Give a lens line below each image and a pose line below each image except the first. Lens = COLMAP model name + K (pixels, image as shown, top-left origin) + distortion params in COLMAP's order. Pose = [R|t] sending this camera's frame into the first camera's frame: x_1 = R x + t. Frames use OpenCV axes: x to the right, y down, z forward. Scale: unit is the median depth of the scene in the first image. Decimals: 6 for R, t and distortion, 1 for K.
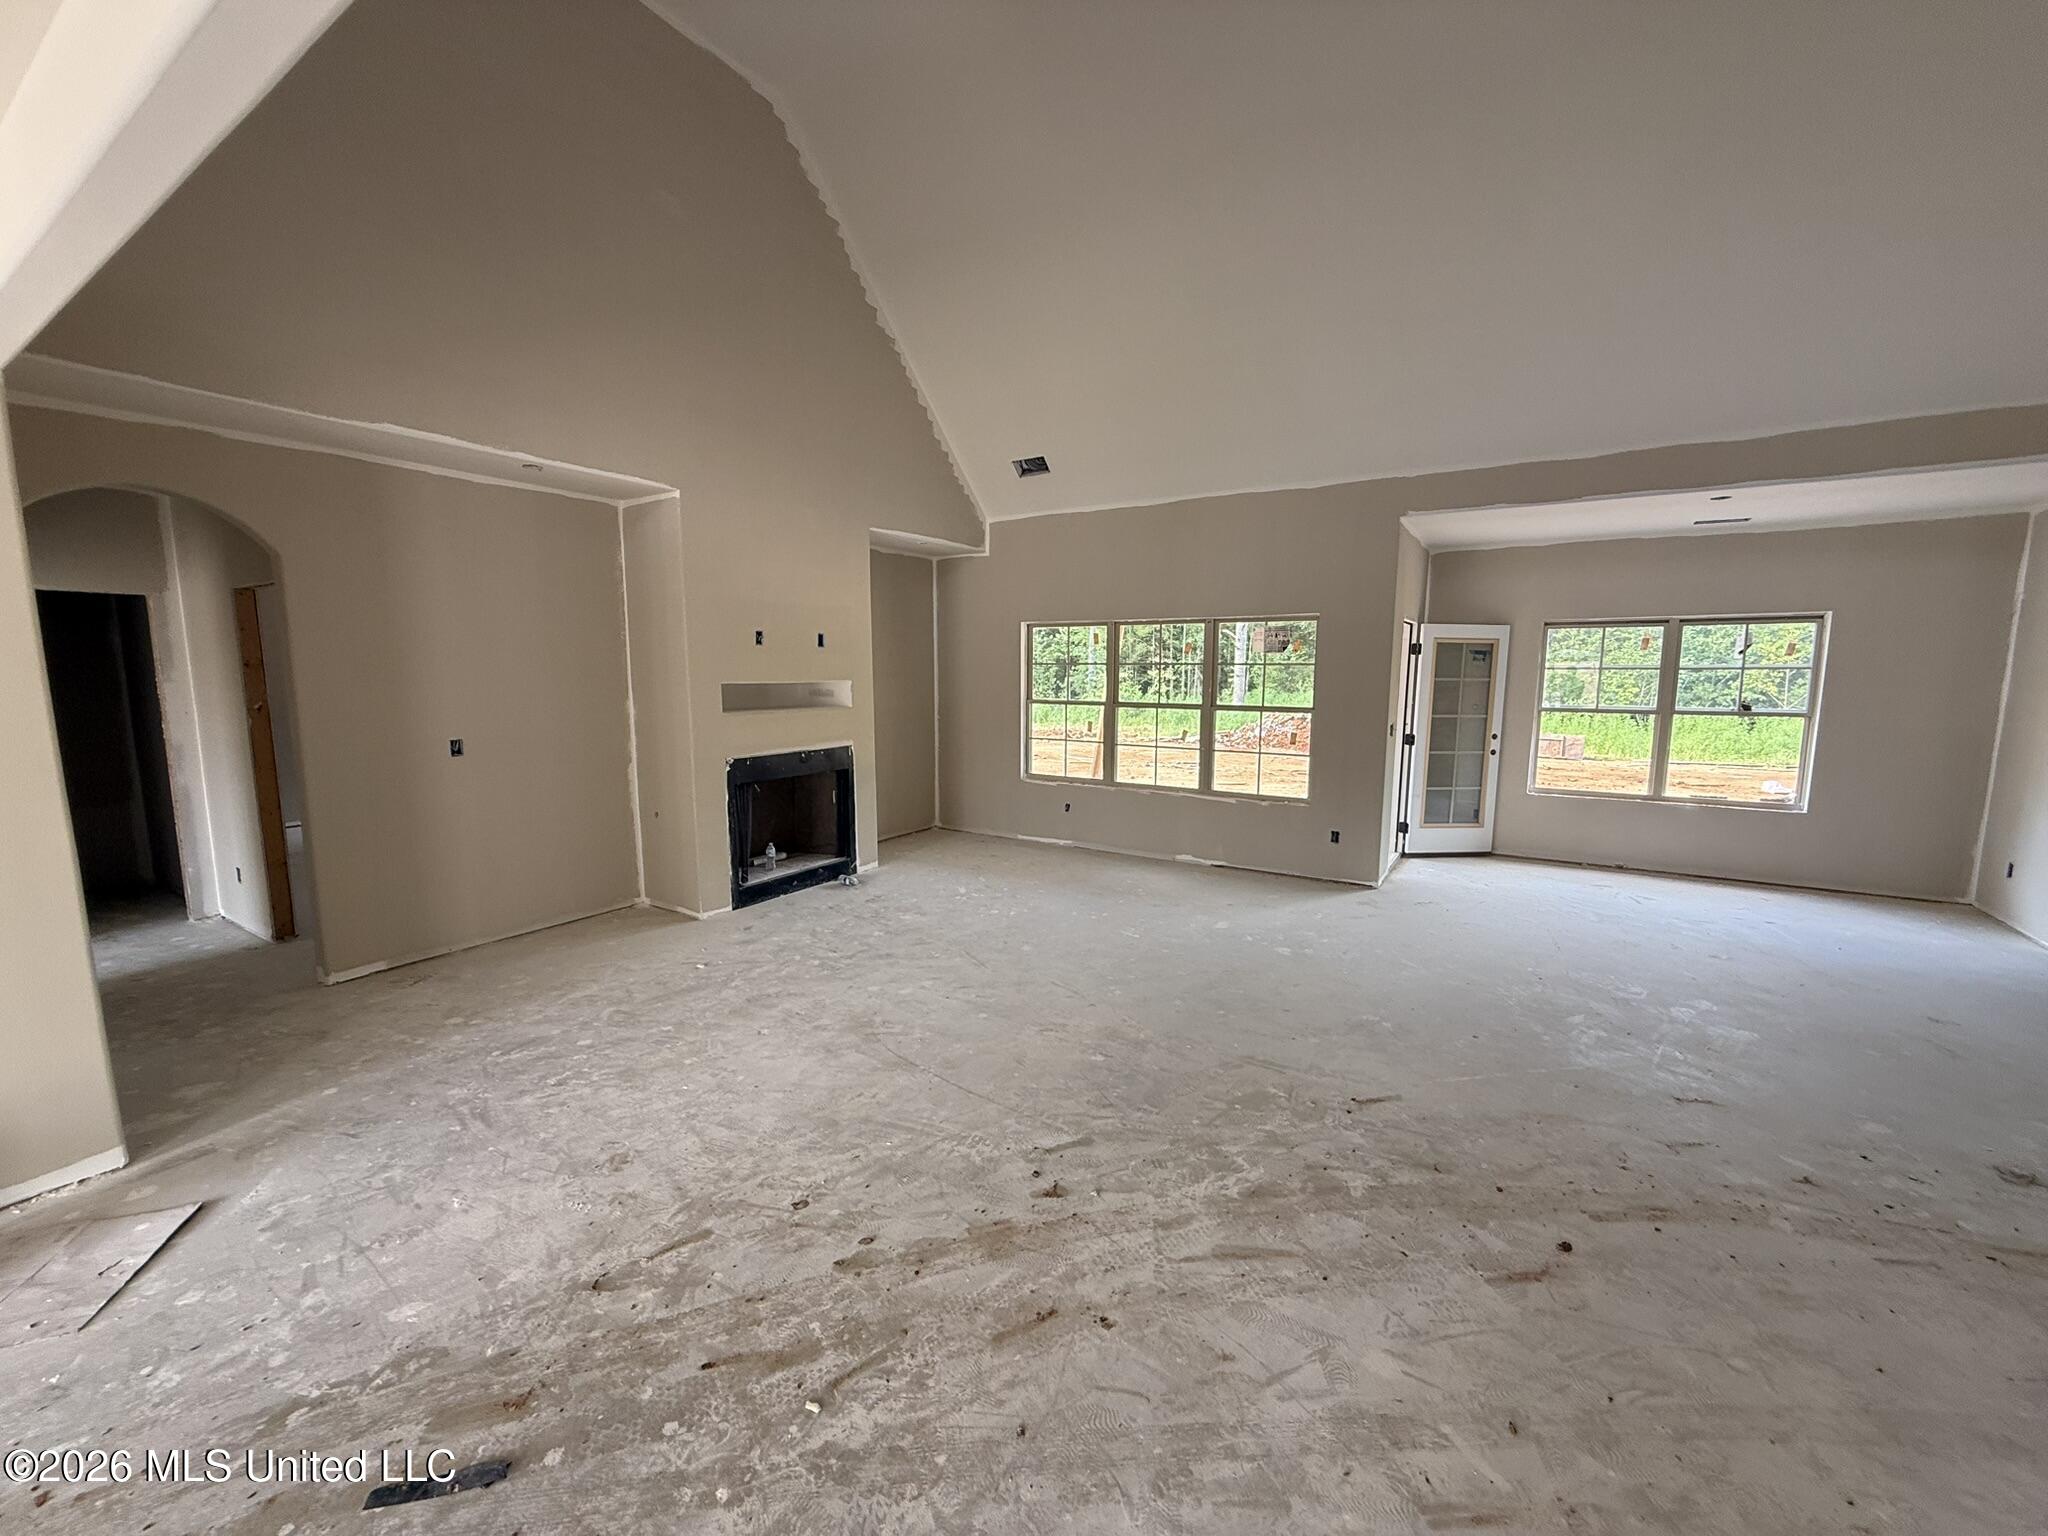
lens RADIAL K [[817.4, 0, 1021.8], [0, 817.4, 770.9], [0, 0, 1]] dist [-0.000417, 0.000251]
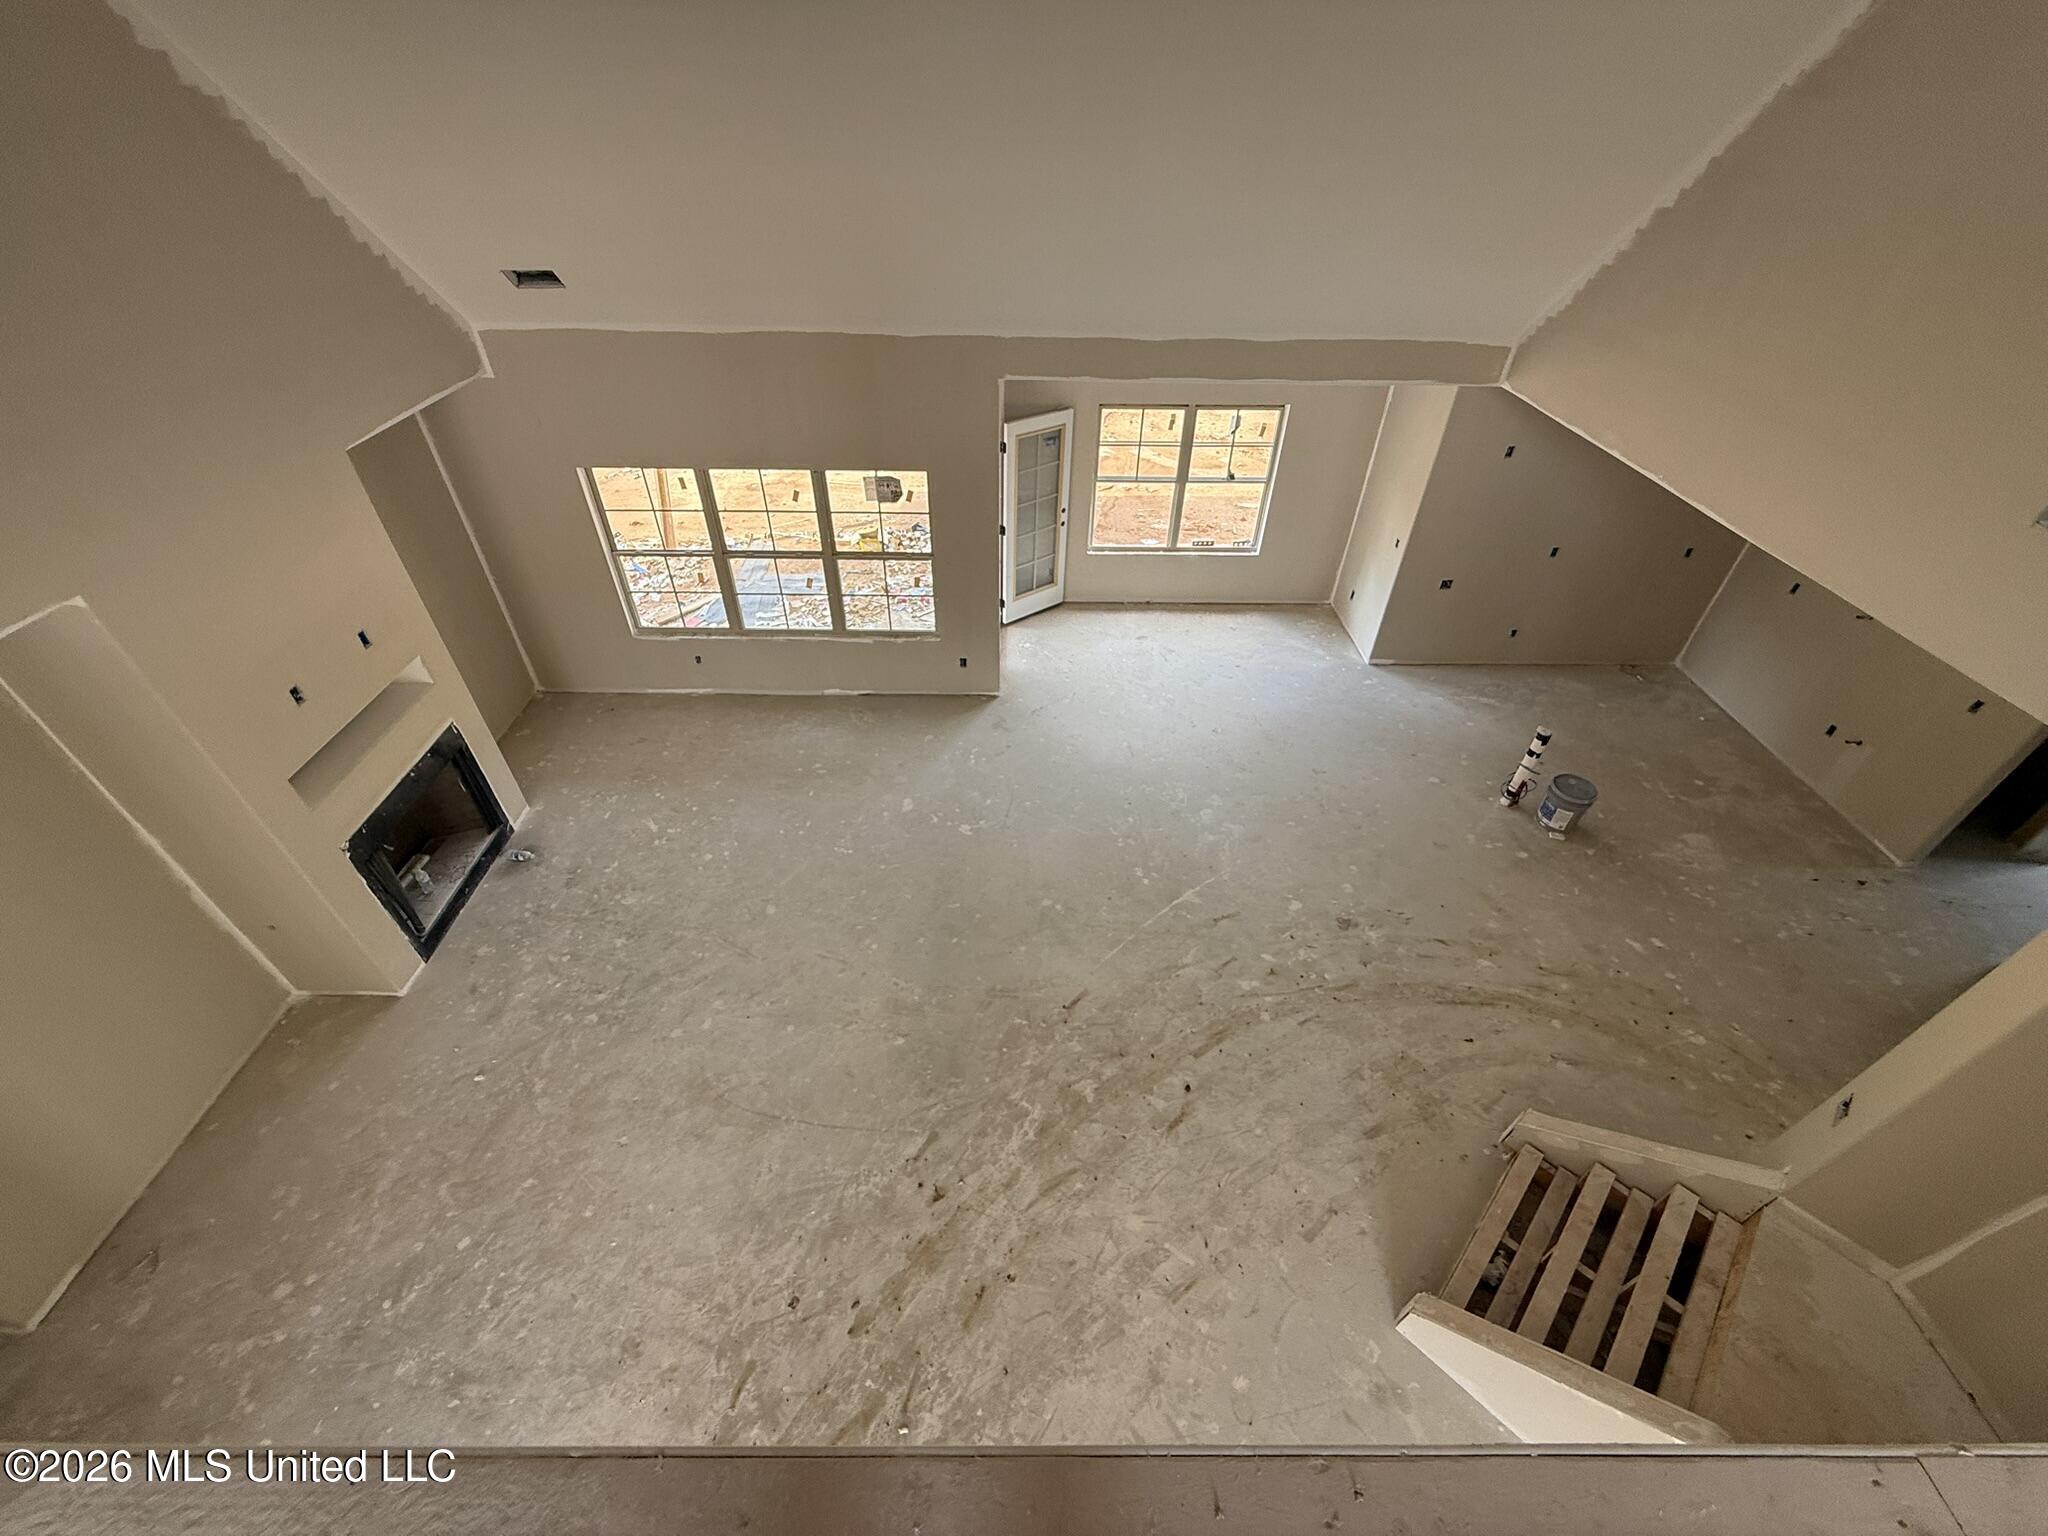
lens RADIAL K [[817.4, 0, 1022.3], [0, 817.4, 770.3], [0, 0, 1]] dist [-0.000417, 0.000251]
pose [[0.840709, -0.341113, 0.420535, -0.118545], [0.057141, 0.828182, 0.557539, -0.592847], [-0.538463, -0.444698, 0.715752, 0.075807]]
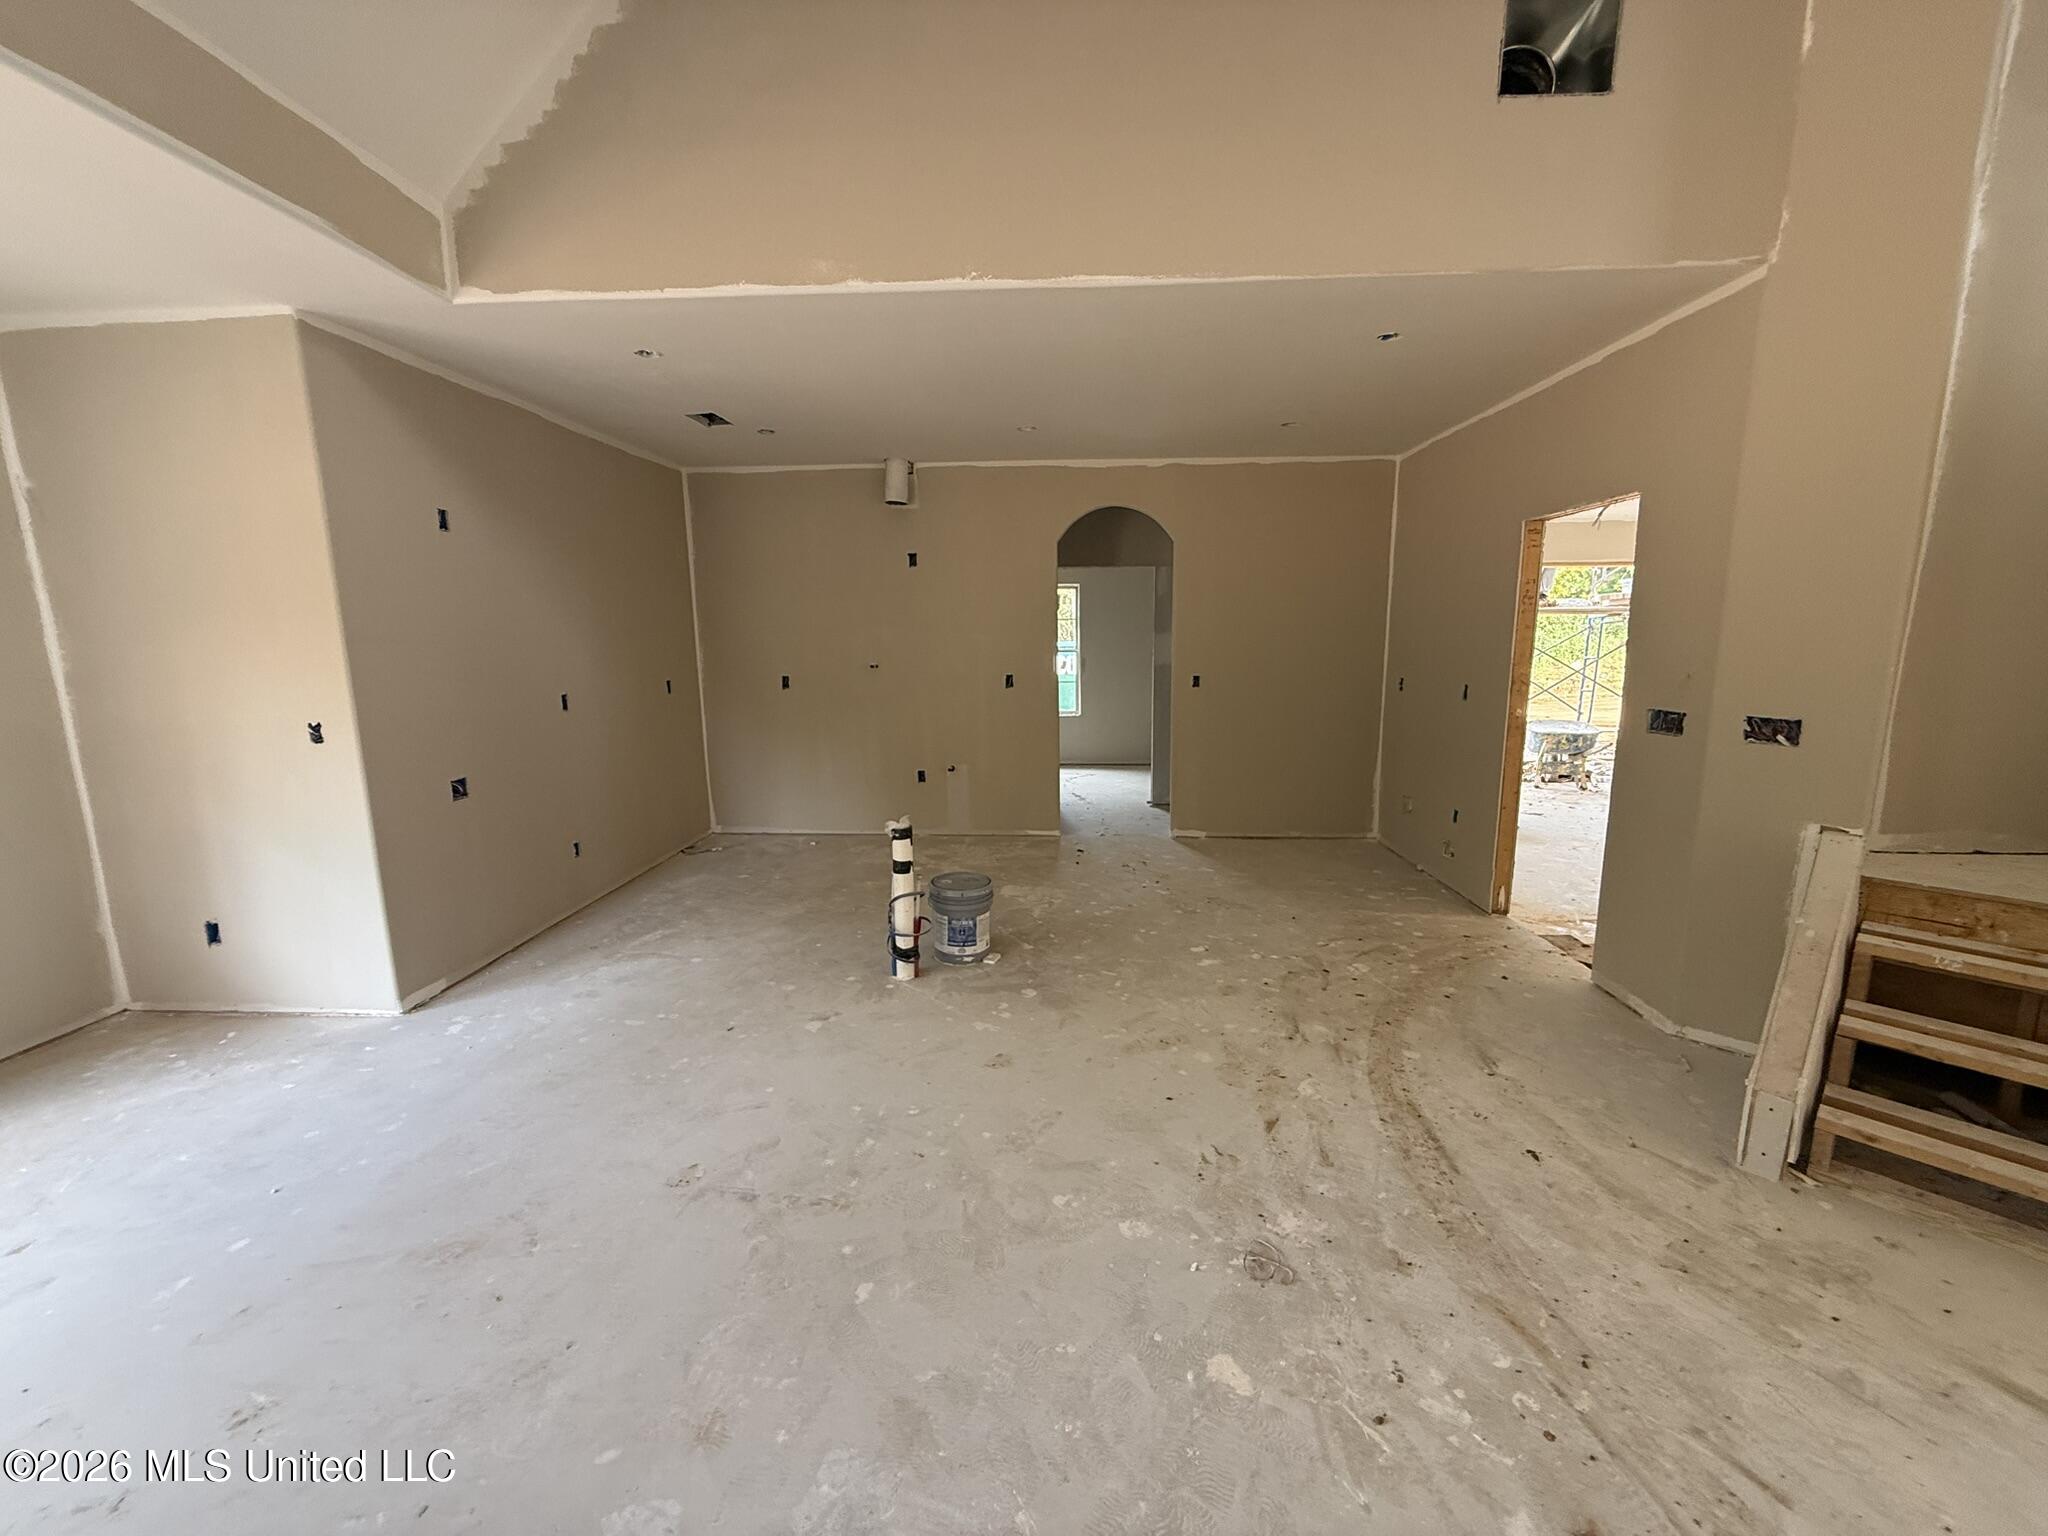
lens RADIAL K [[817.4, 0, 1021.4], [0, 817.4, 769.4], [0, 0, 1]] dist [-0.000417, 0.000251]
pose [[-0.490512, -0.141196, 0.859920, 0.436057], [0.118913, 0.966711, 0.226561, -0.080251], [-0.863283, 0.213387, -0.457393, 0.834260]]
